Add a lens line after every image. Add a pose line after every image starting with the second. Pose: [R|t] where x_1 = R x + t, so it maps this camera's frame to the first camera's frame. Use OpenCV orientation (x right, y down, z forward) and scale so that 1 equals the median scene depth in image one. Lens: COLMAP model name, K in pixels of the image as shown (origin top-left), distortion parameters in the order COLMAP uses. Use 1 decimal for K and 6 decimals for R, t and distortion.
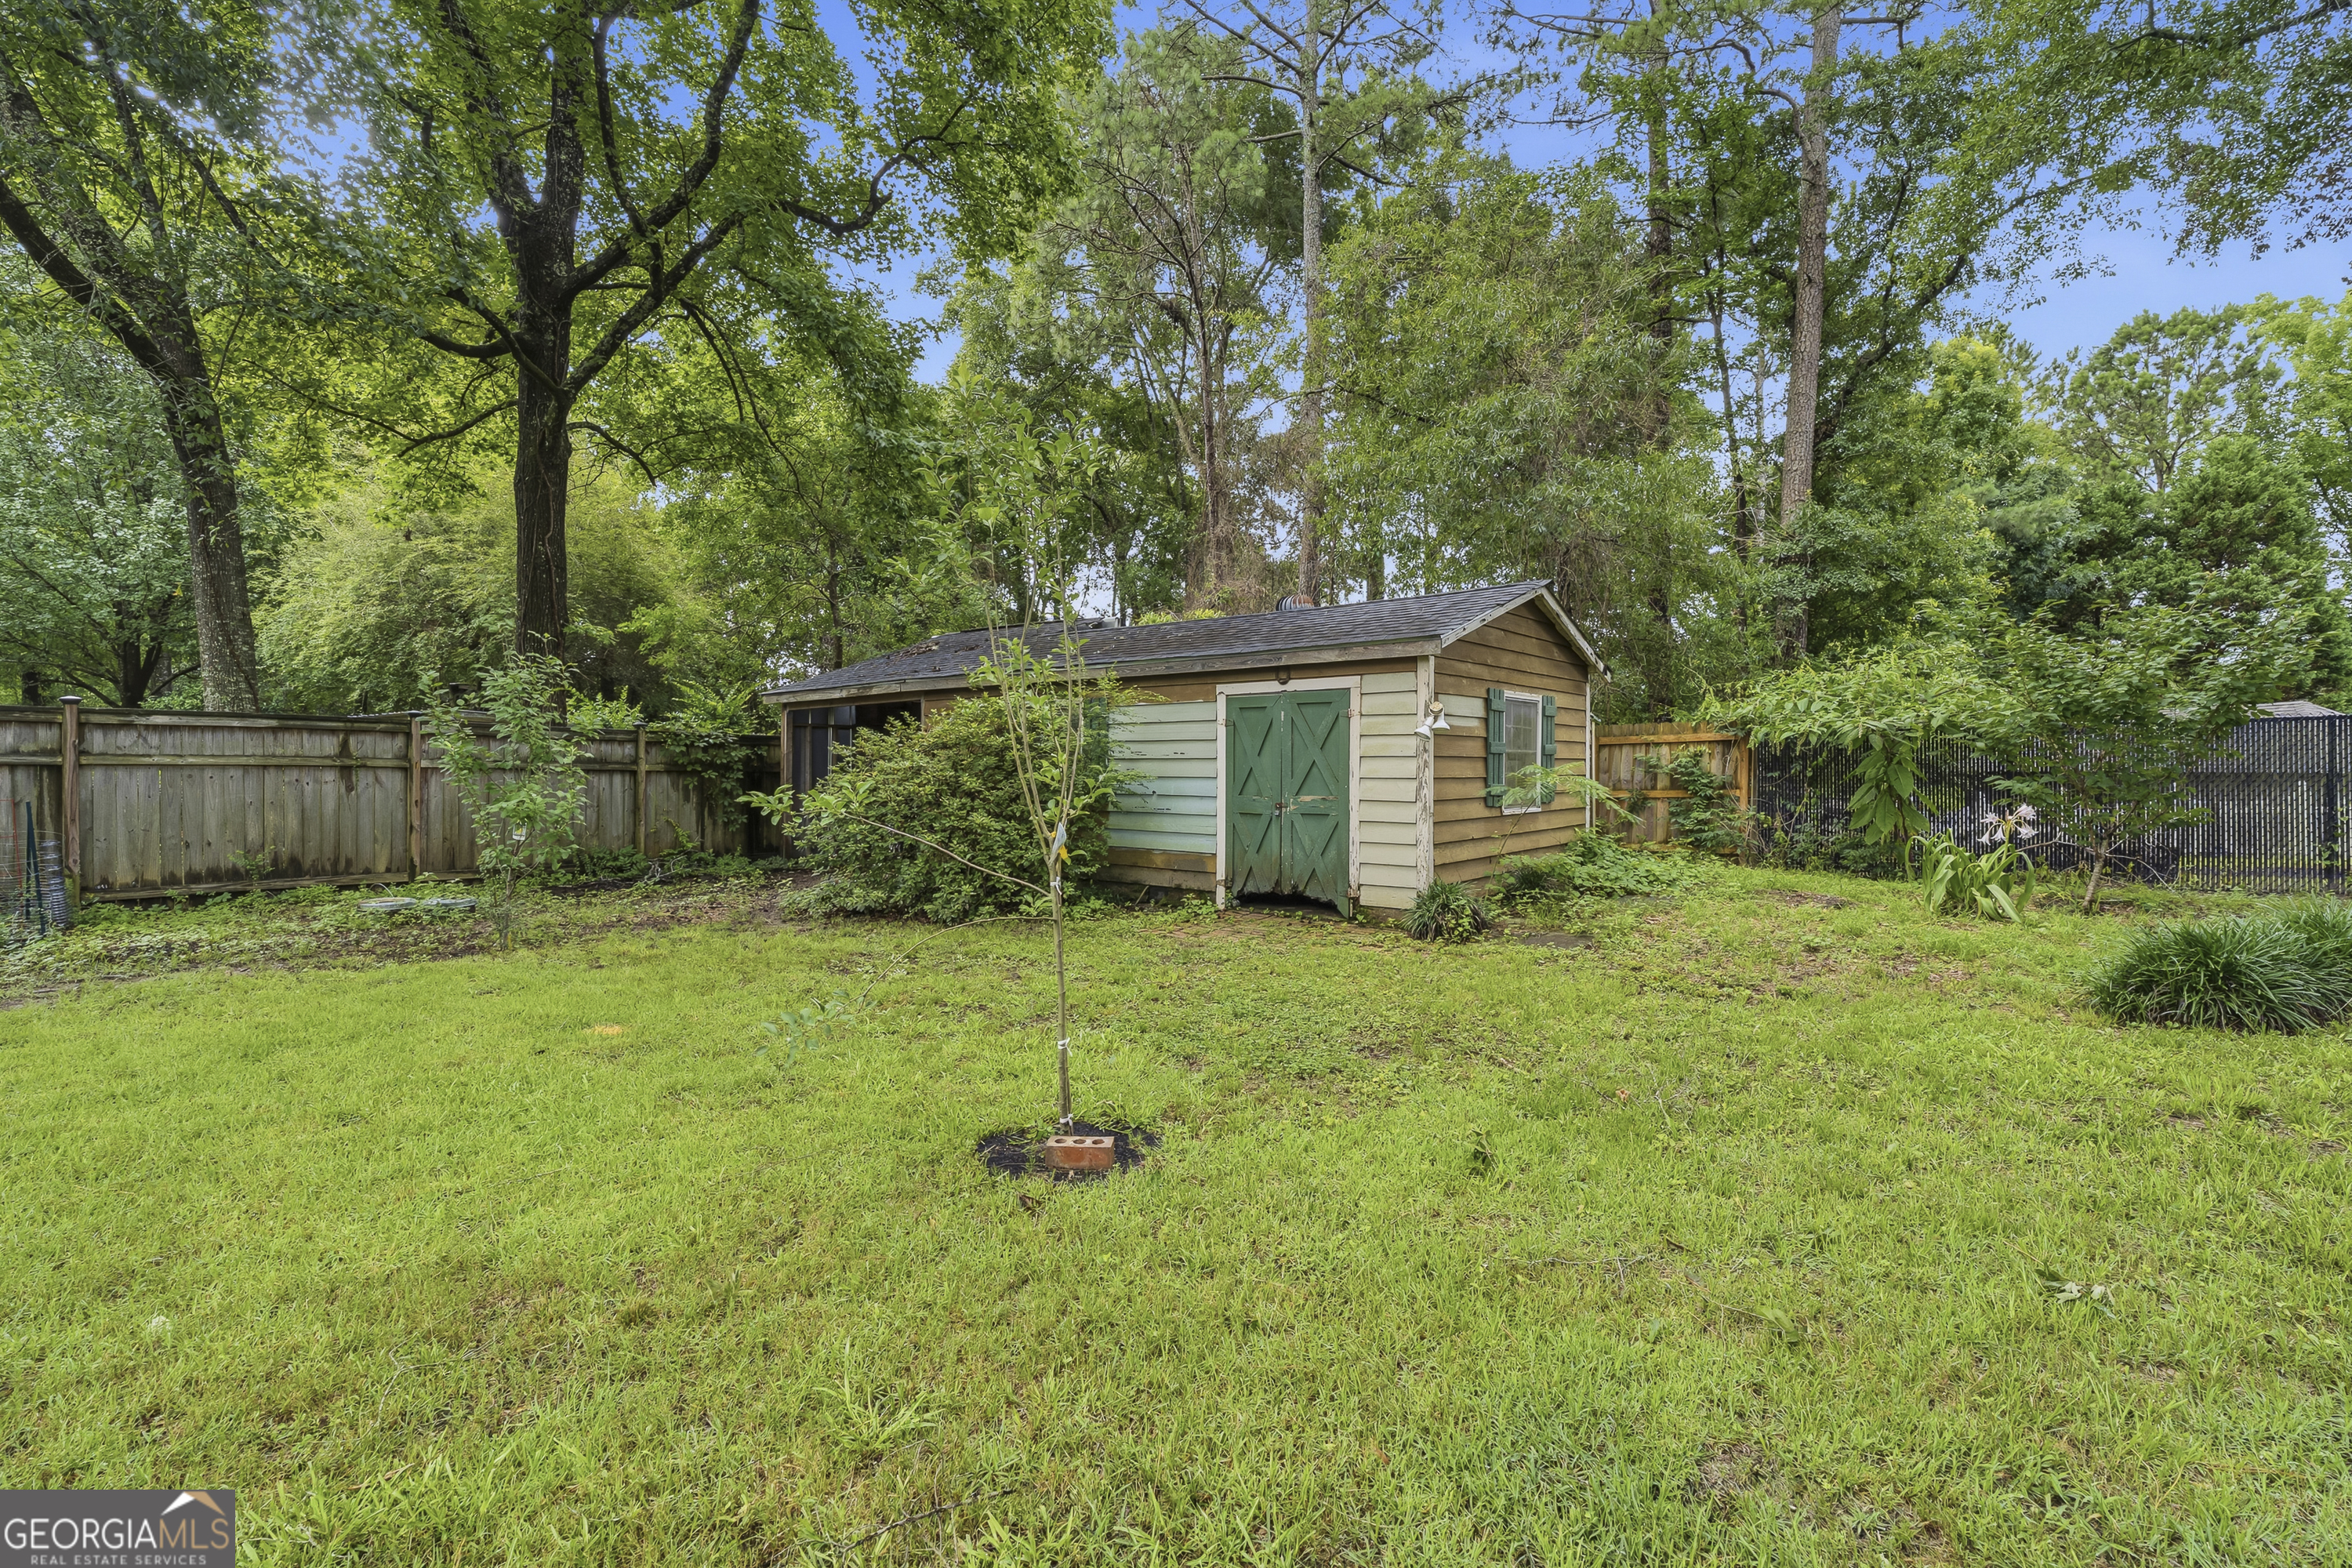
lens RADIAL K [[1057.5, 0, 1173.4], [0, 1057.5, 767.4], [0, 0, 1]] dist [-0.010685, 0.000300]
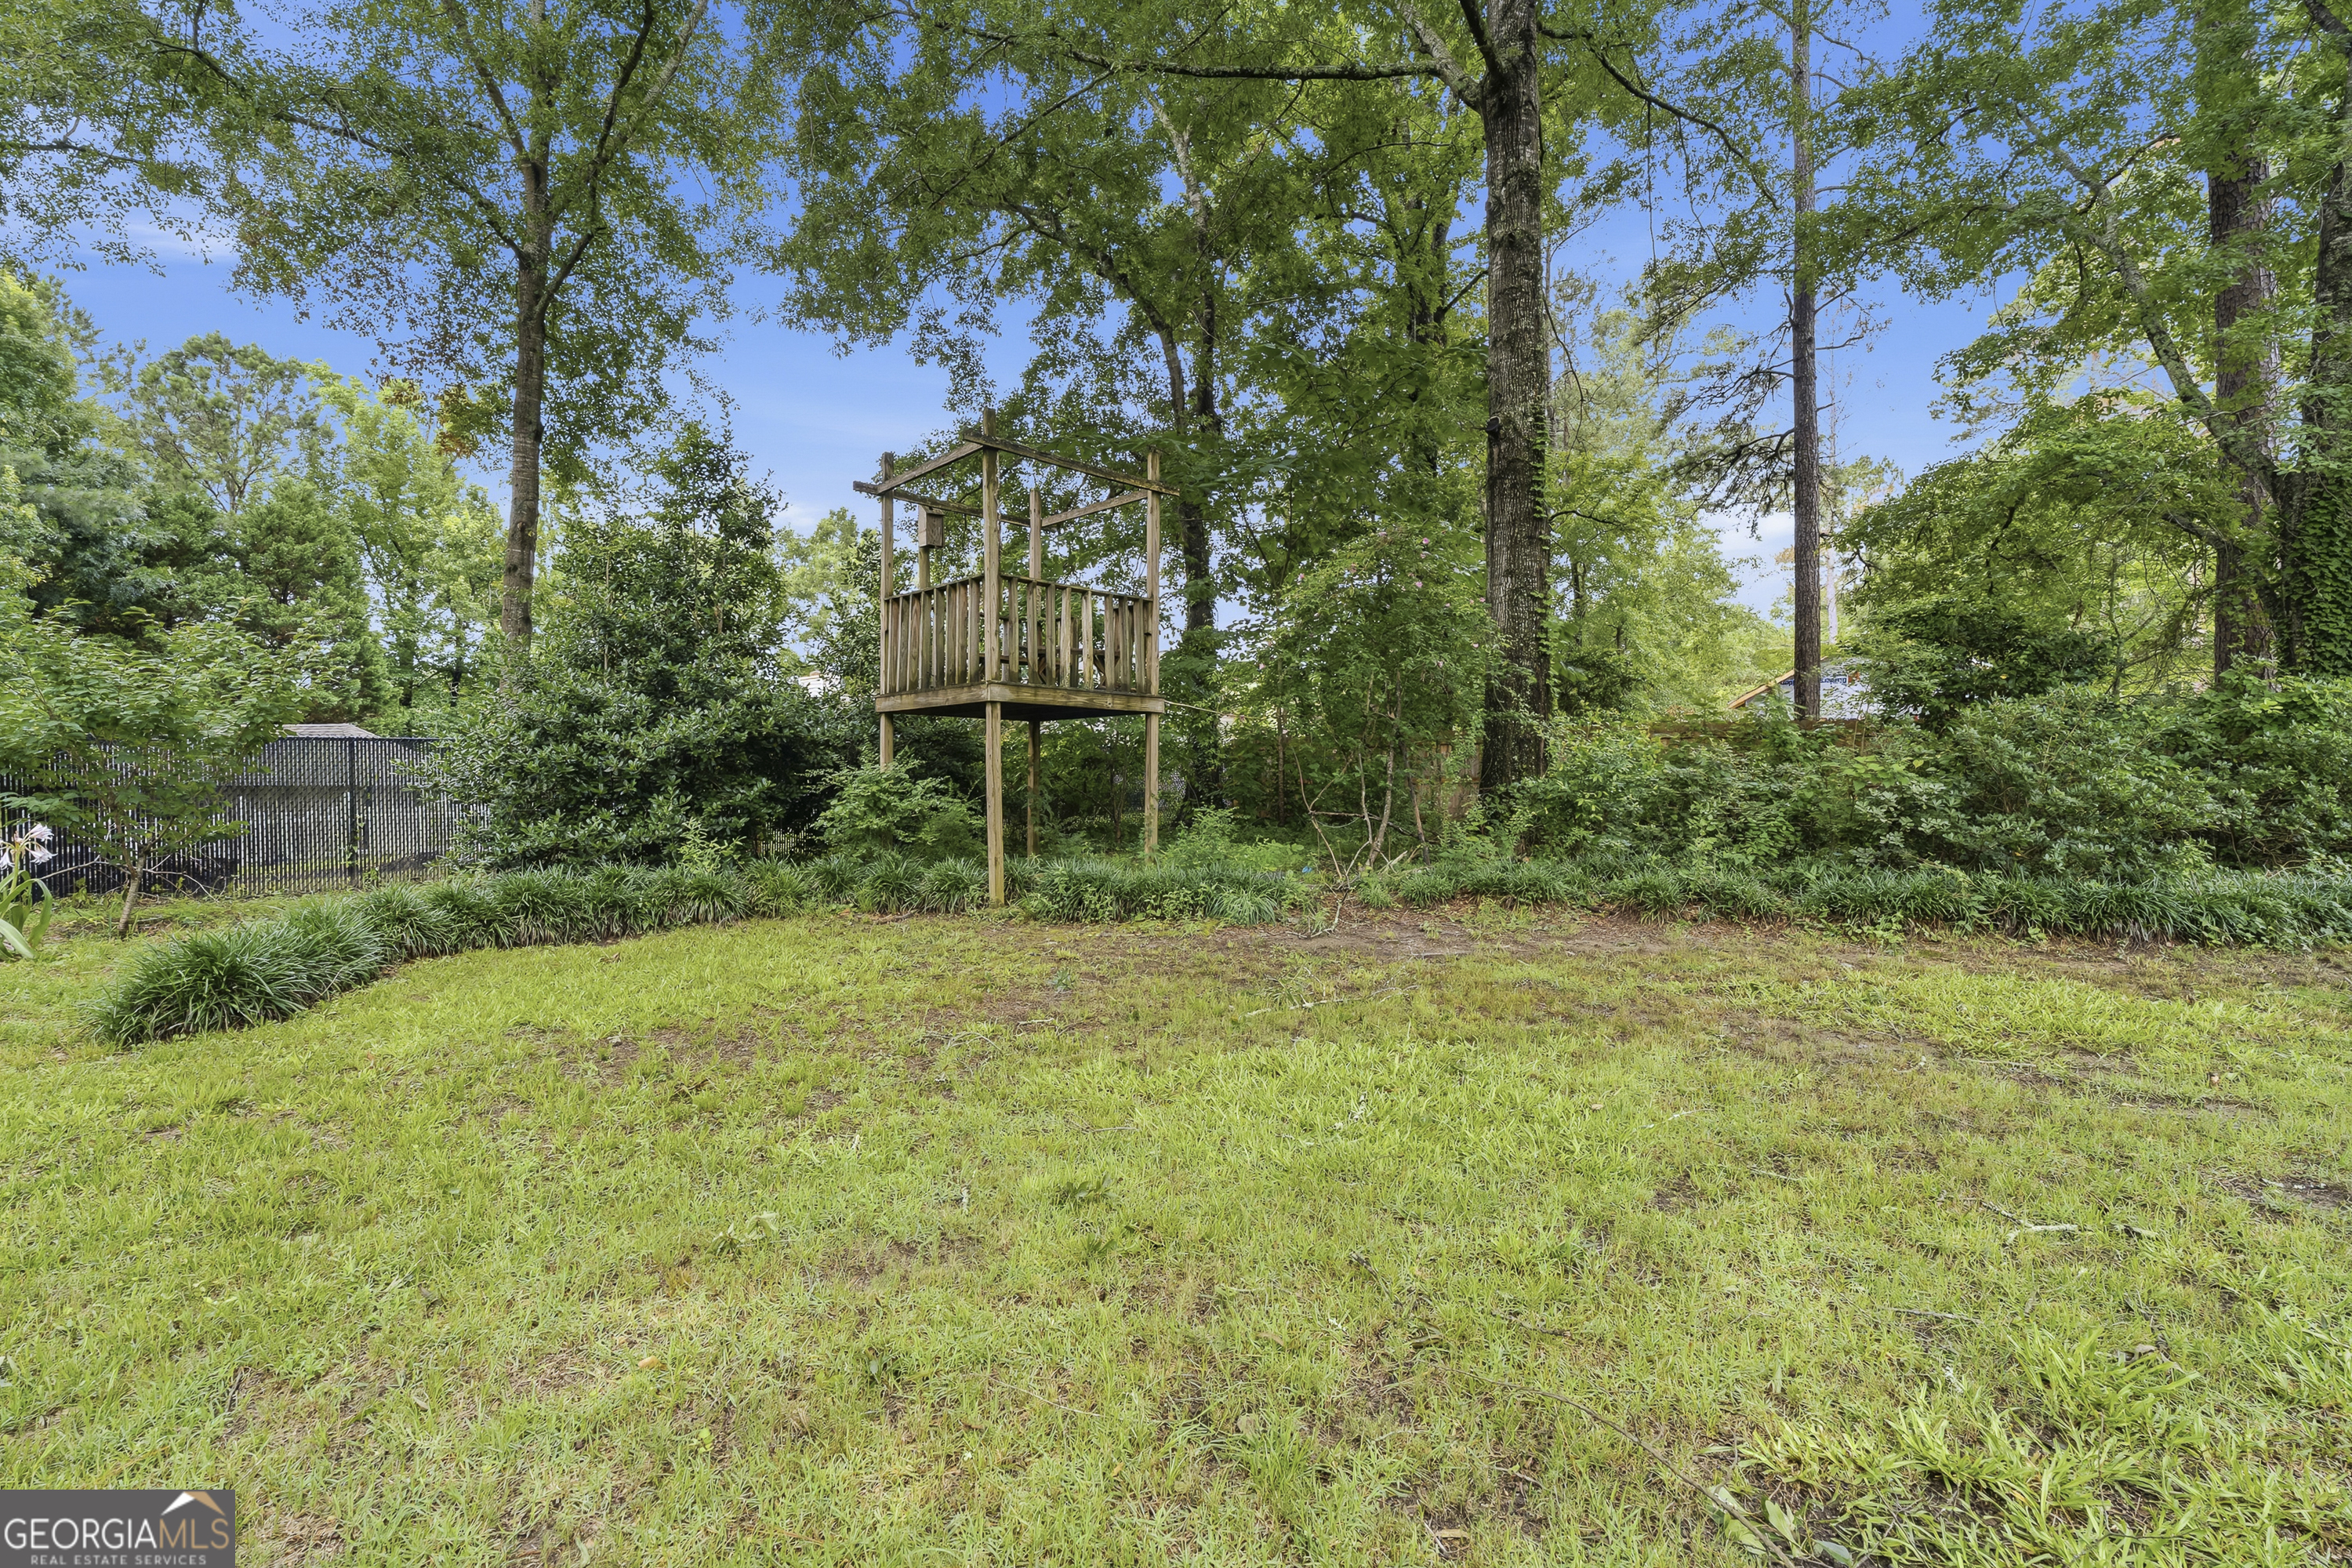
lens RADIAL K [[1061.3, 0, 1149.1], [0, 1061.3, 783.2], [0, 0, 1]] dist [-0.002866, -0.000375]
pose [[0.106363, -0.003532, 0.994321, 0.012339], [0.001321, 0.999993, 0.003411, -0.000672], [-0.994326, 0.000951, 0.106367, -0.013915]]
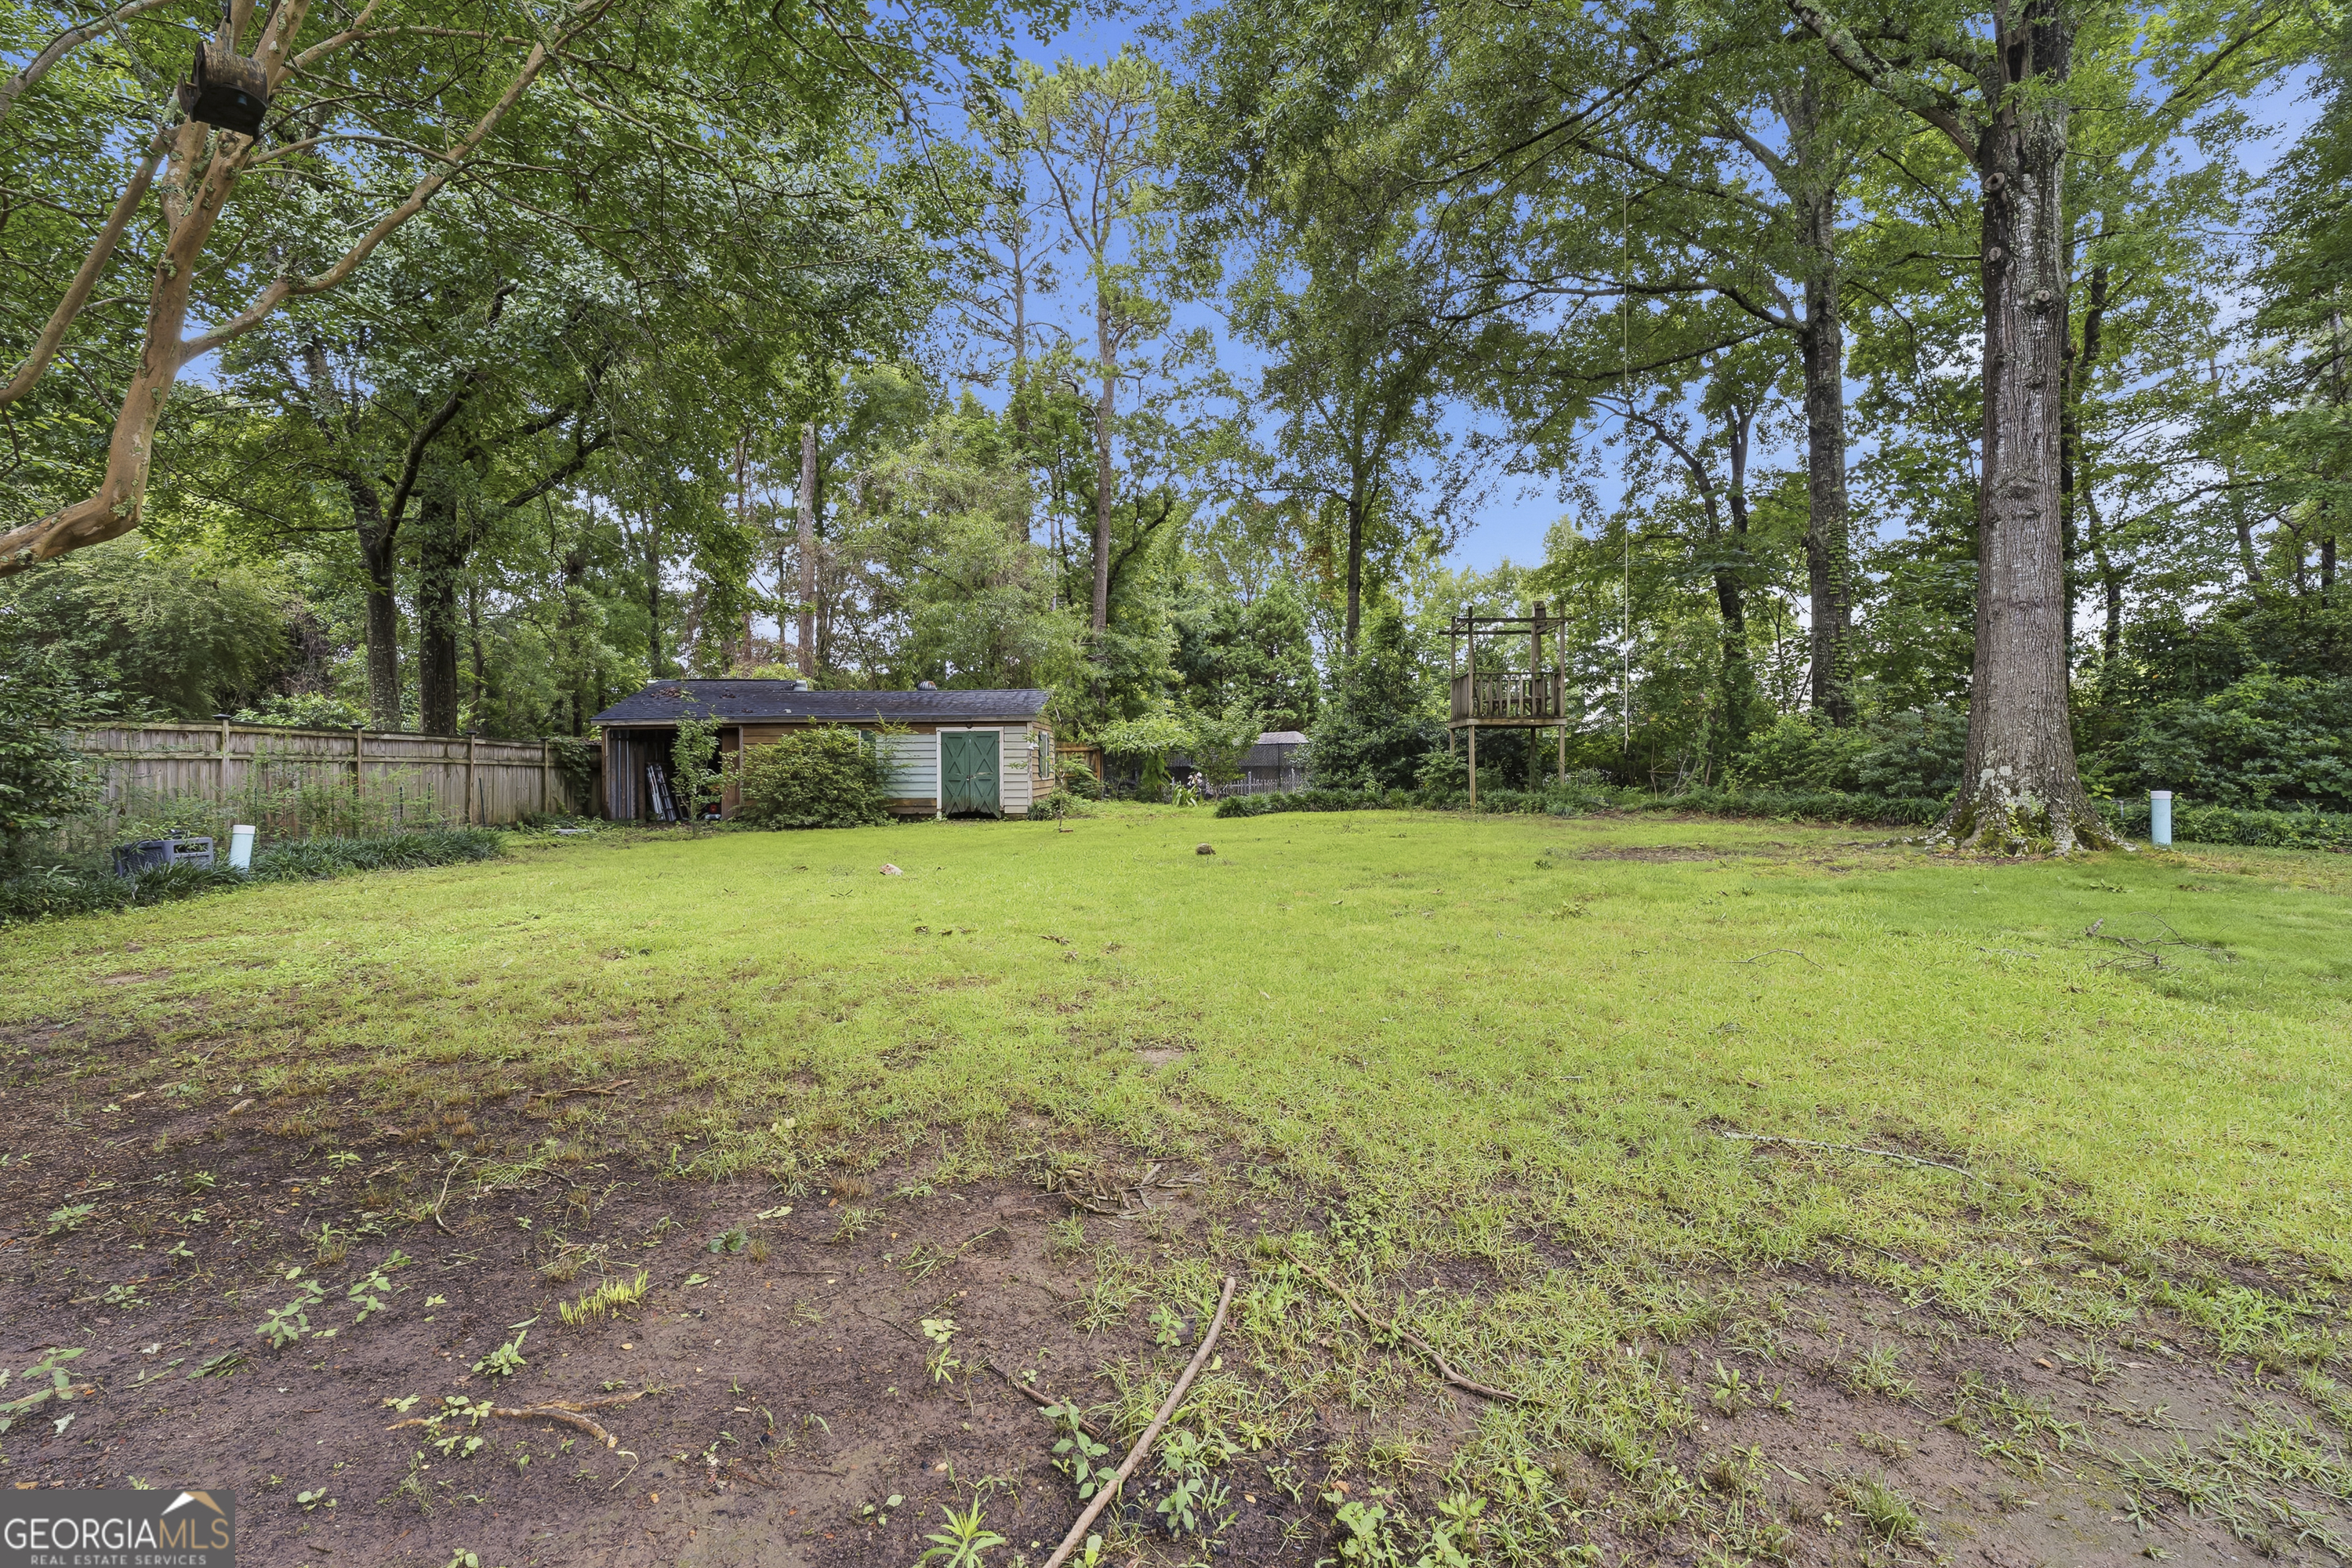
lens RADIAL K [[1057.5, 0, 1173.4], [0, 1057.5, 767.4], [0, 0, 1]] dist [-0.010685, 0.000300]
pose [[0.781748, -0.007071, 0.623554, -0.657840], [0.008808, 0.999961, 0.000298, 0.010625], [-0.623532, 0.005259, 0.781780, -0.769412]]
